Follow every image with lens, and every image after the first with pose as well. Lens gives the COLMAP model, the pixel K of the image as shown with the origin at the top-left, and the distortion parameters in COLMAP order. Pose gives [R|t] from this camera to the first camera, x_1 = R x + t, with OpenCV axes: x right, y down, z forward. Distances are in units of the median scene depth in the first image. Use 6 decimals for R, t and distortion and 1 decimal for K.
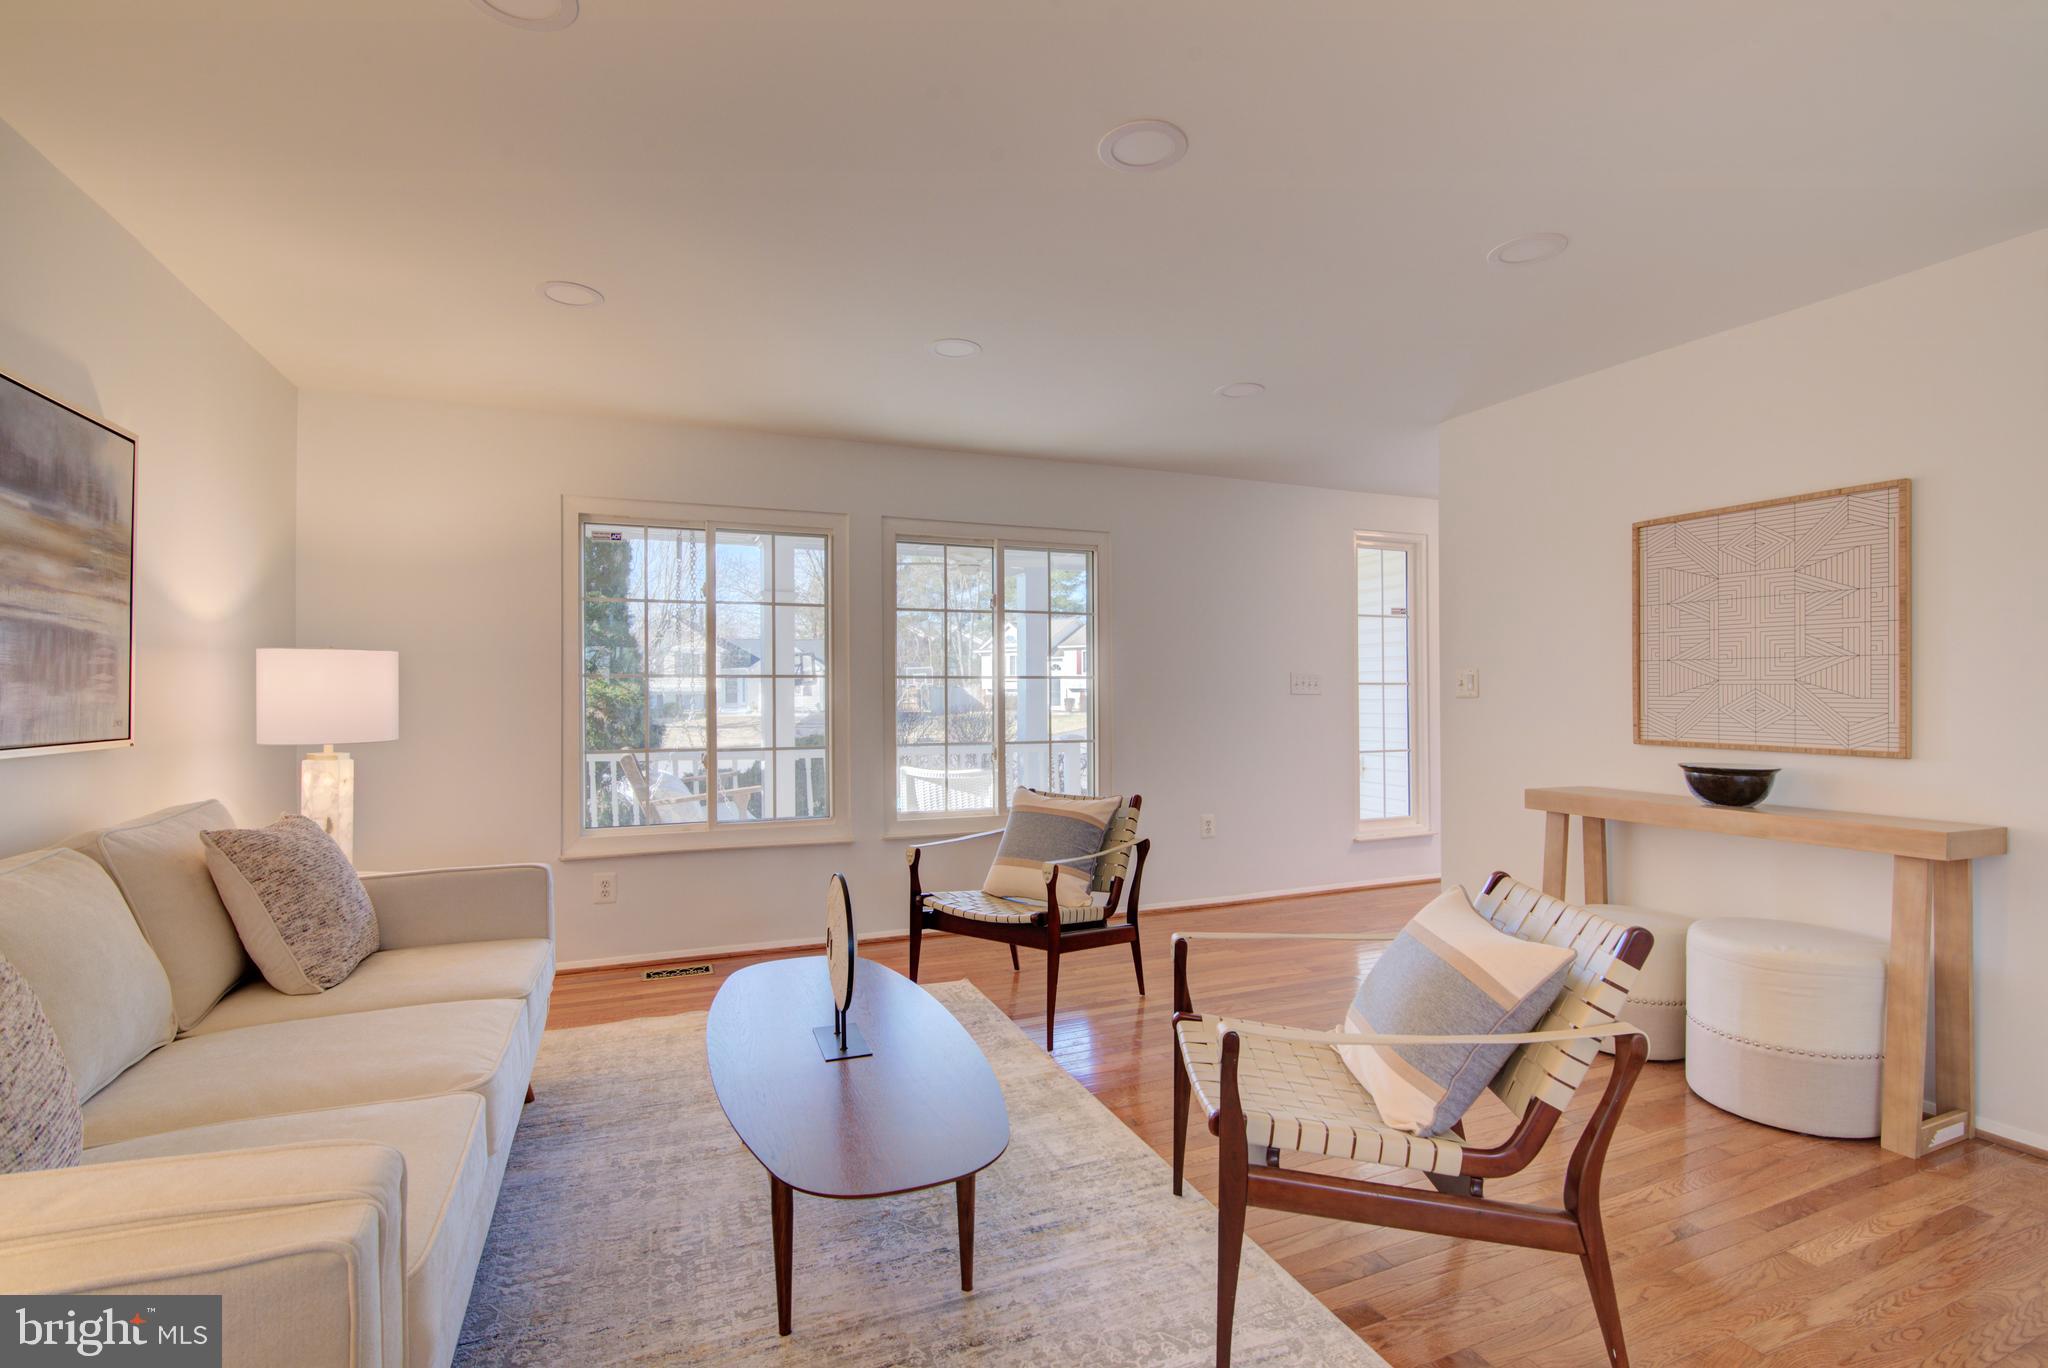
lens RADIAL K [[931.7, 0, 1025.0], [0, 931.7, 689.9], [0, 0, 1]] dist [-0.019932, 0.001673]
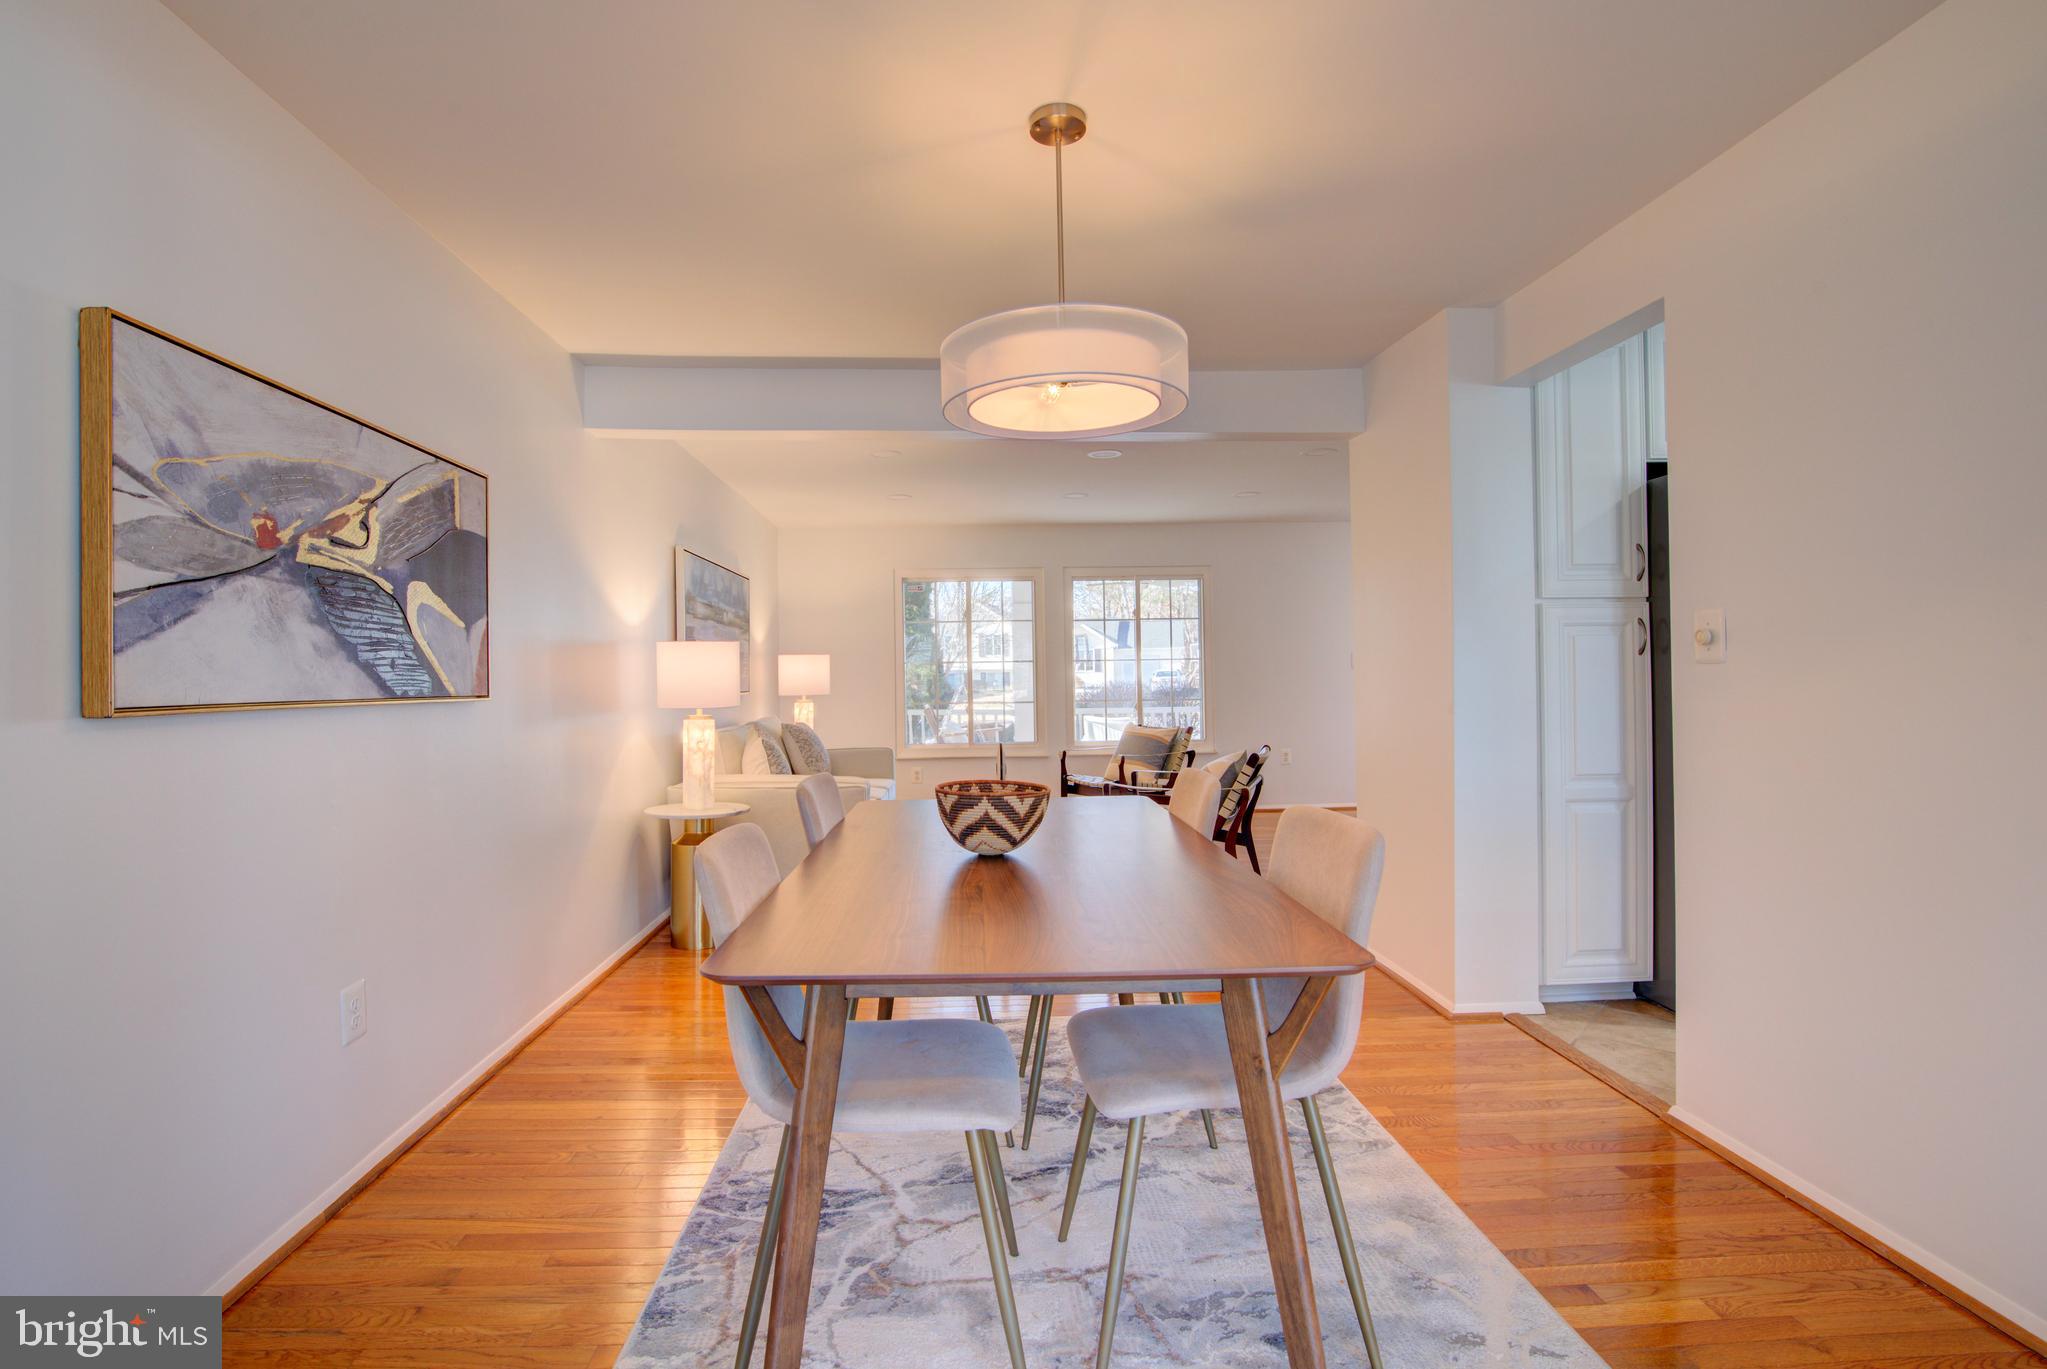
lens RADIAL K [[931.3, 0, 1024.5], [0, 931.3, 690.4], [0, 0, 1]] dist [-0.019932, 0.001673]
pose [[0.950170, -0.004832, -0.311694, 0.340179], [0.013410, 0.999588, 0.025384, -0.004846], [0.311443, -0.028299, 0.949843, -0.714964]]
